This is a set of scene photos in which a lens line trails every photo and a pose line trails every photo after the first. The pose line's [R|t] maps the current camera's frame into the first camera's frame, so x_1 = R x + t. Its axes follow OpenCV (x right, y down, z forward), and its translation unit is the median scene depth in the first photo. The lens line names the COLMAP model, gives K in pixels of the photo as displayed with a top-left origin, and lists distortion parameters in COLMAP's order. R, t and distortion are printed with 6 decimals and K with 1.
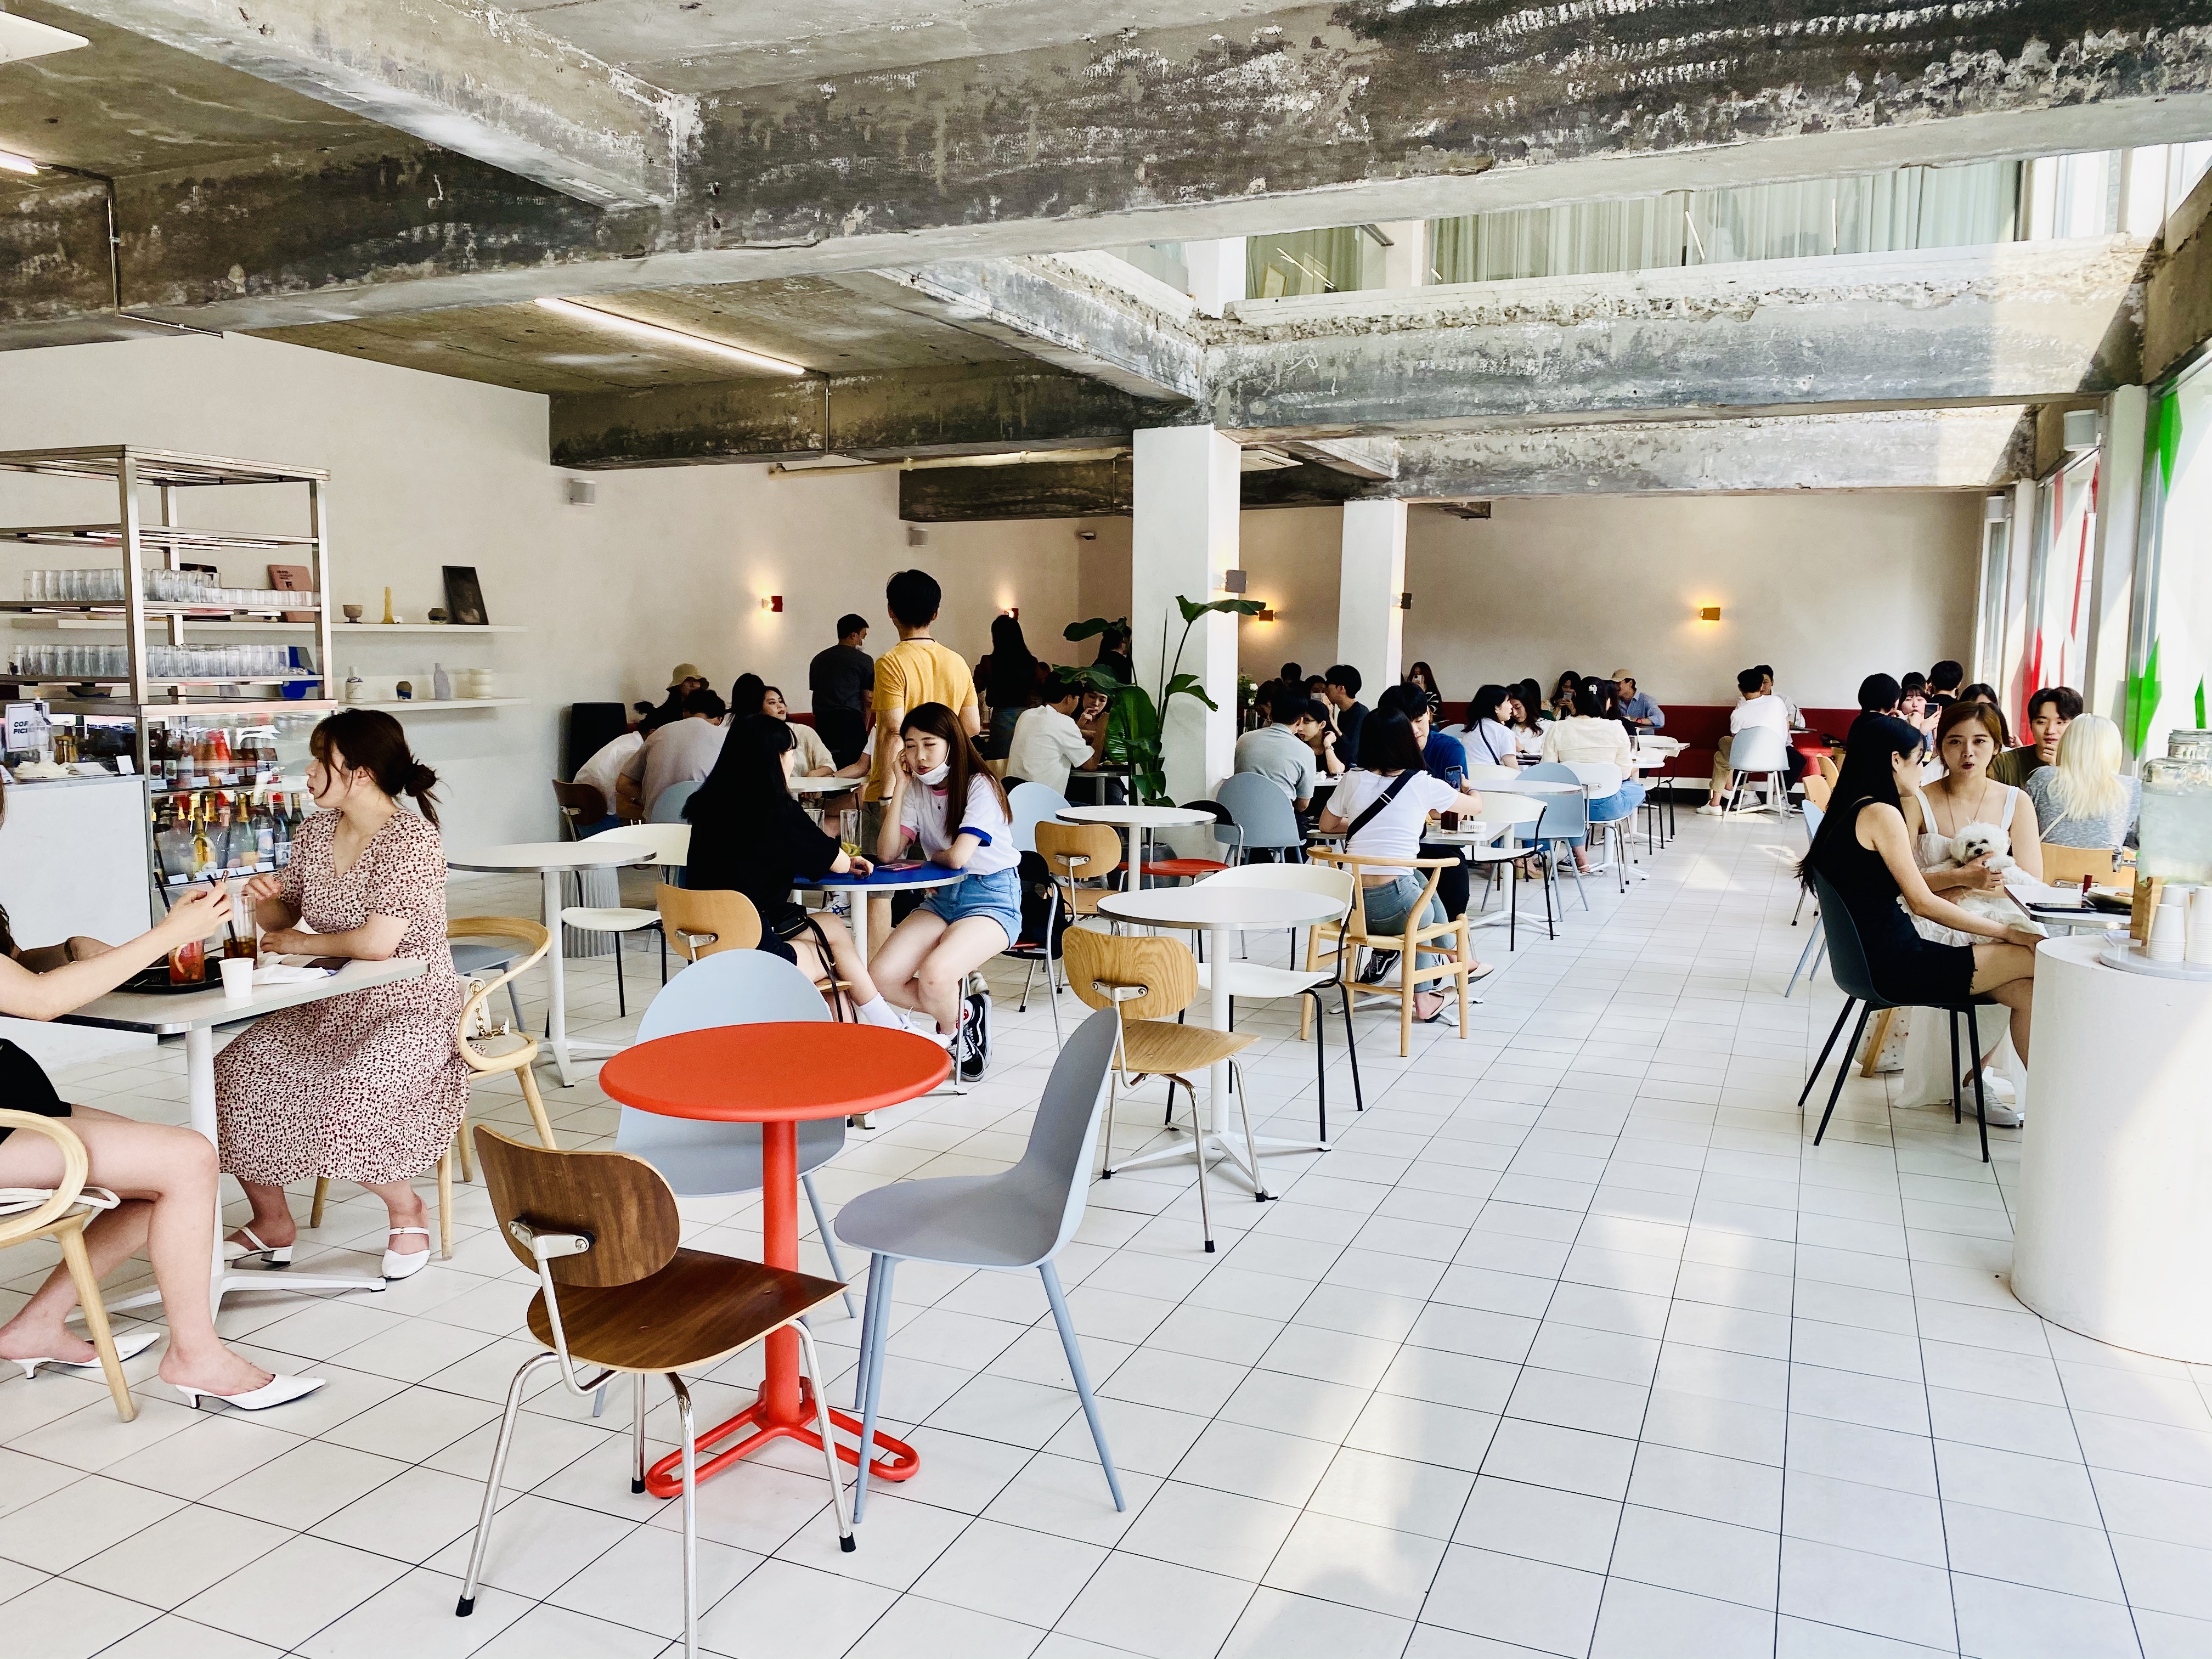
lens RADIAL K [[1742.7, 0, 1106.0], [0, 1742.7, 829.5], [0, 0, 1]] dist [-0.009877, -0.013420]
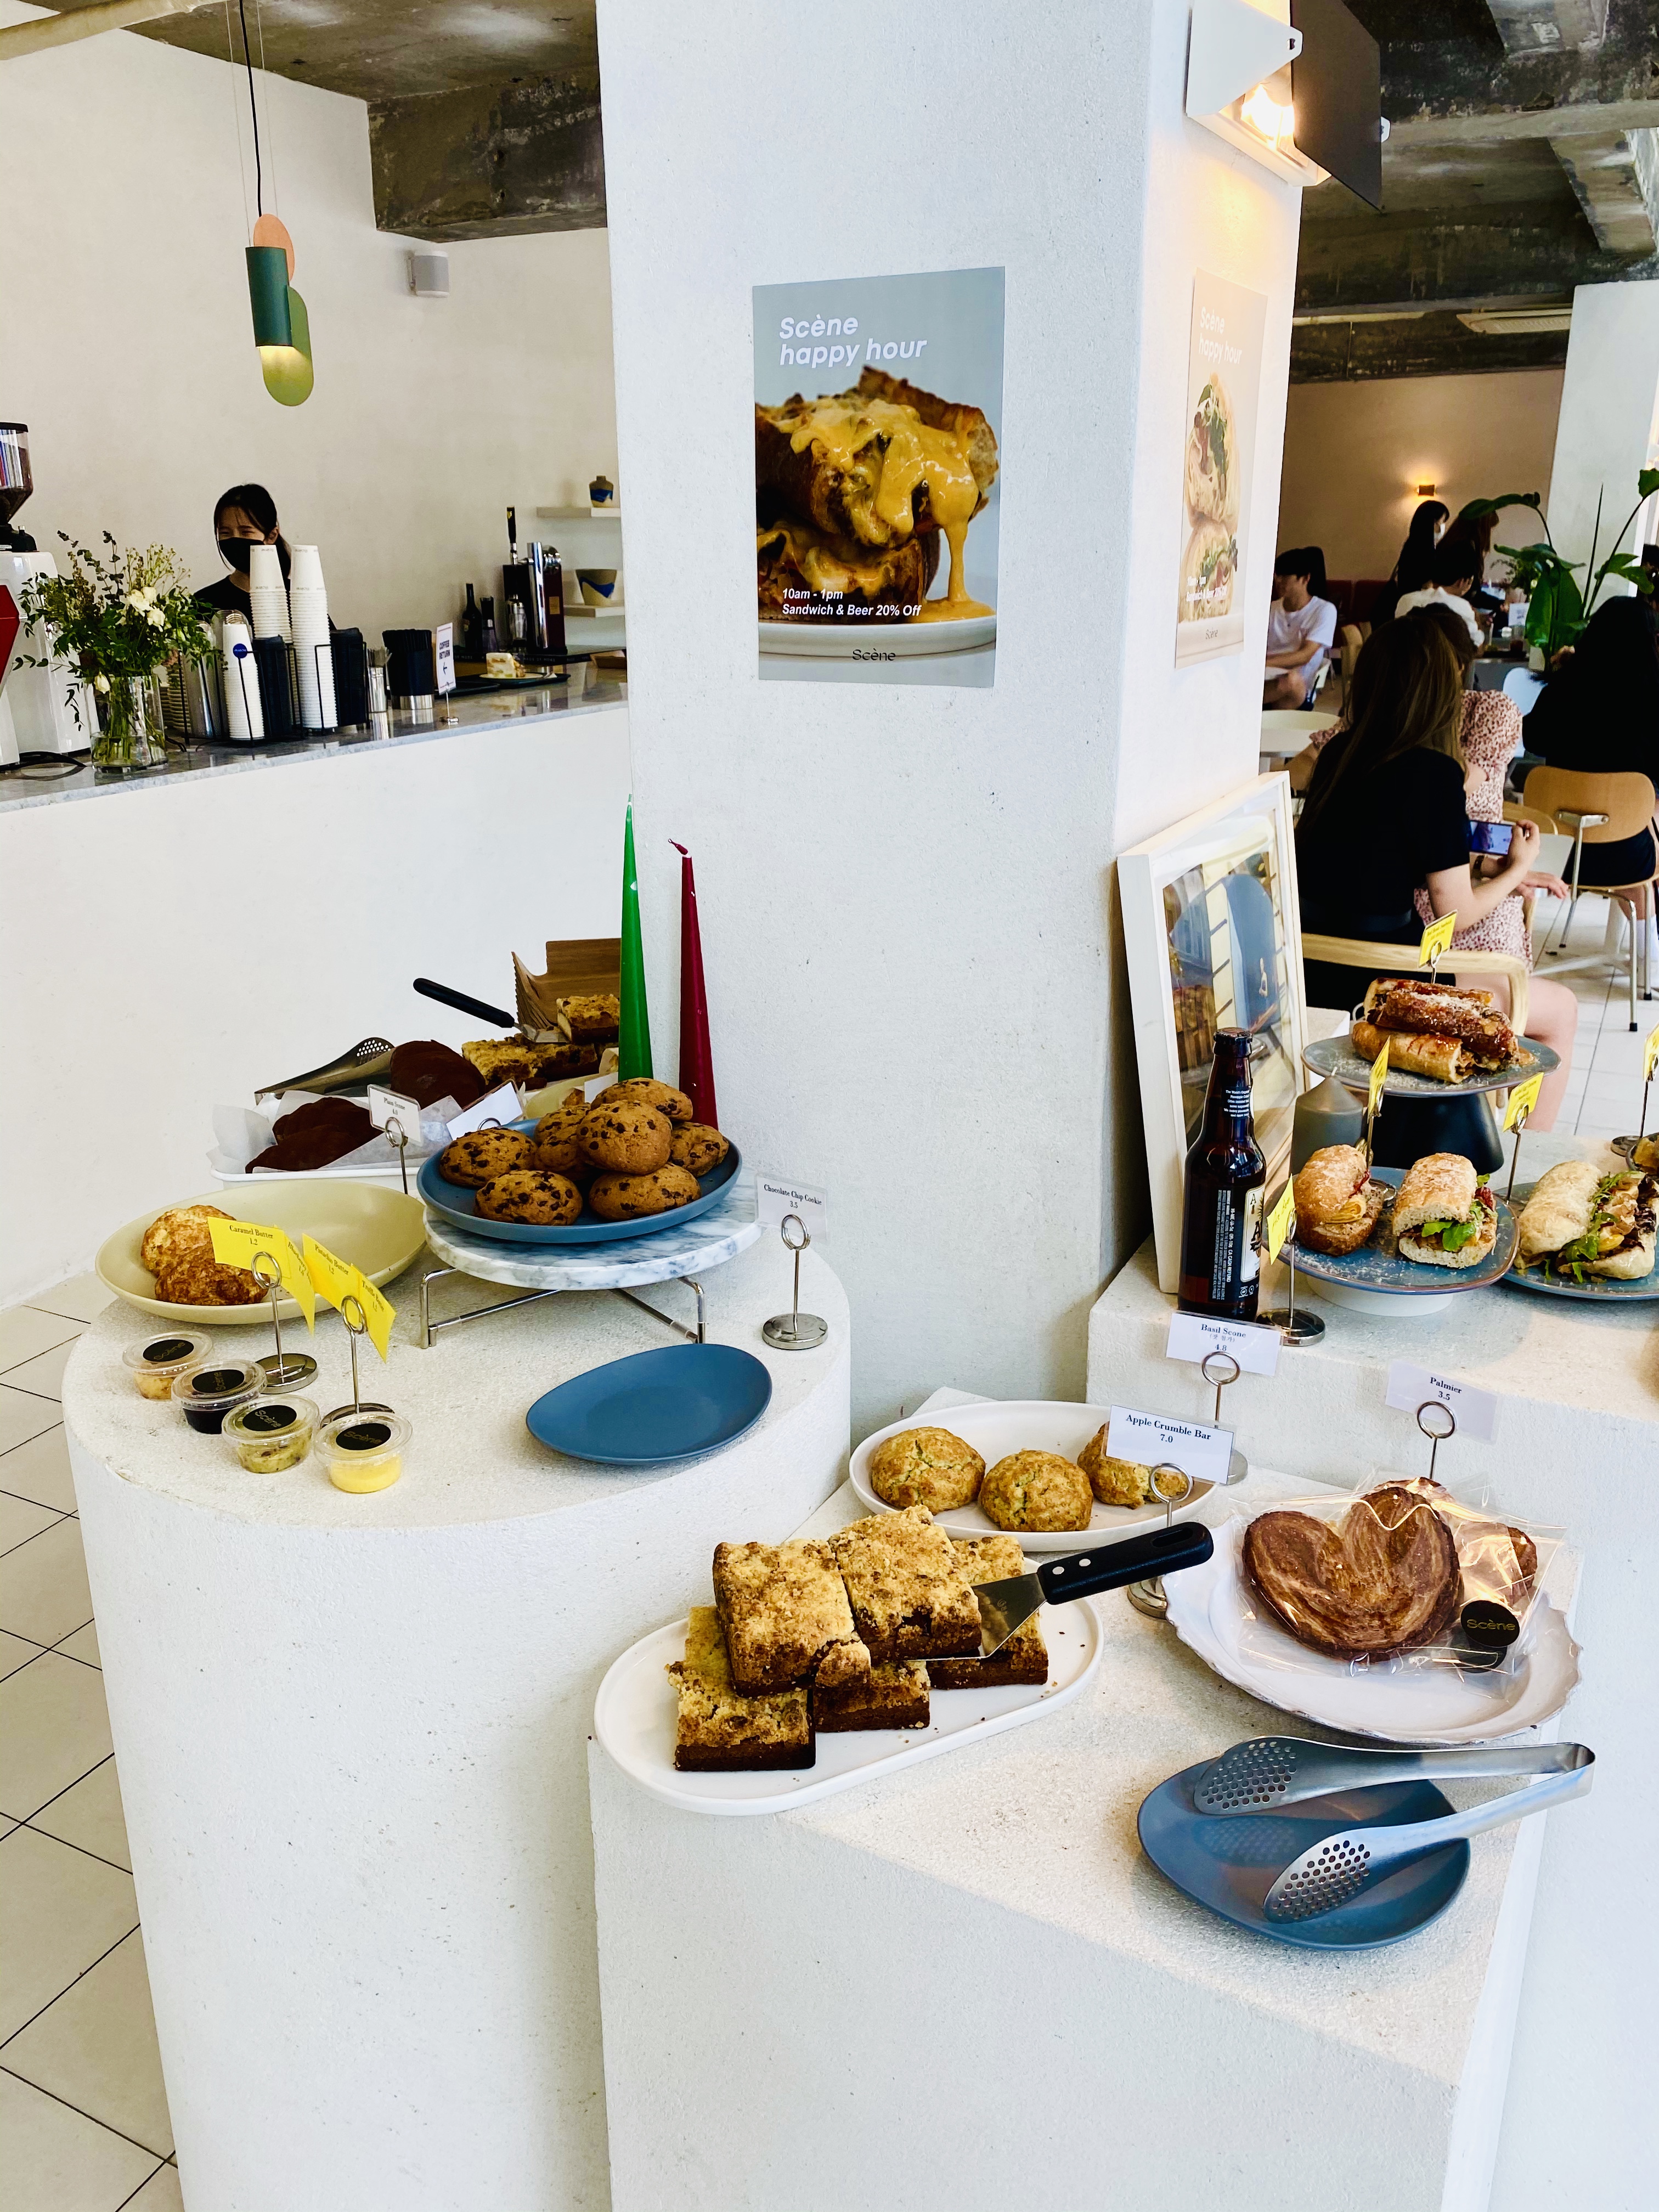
lens RADIAL K [[1742.7, 0, 829.5], [0, 1742.7, 1106.0], [0, 0, 1]] dist [-0.009877, -0.013420]
pose [[0.996850, 0.008811, -0.078817, -0.313182], [0.008279, 0.976819, 0.213909, 0.001098], [0.078875, -0.213887, 0.973669, -0.043596]]
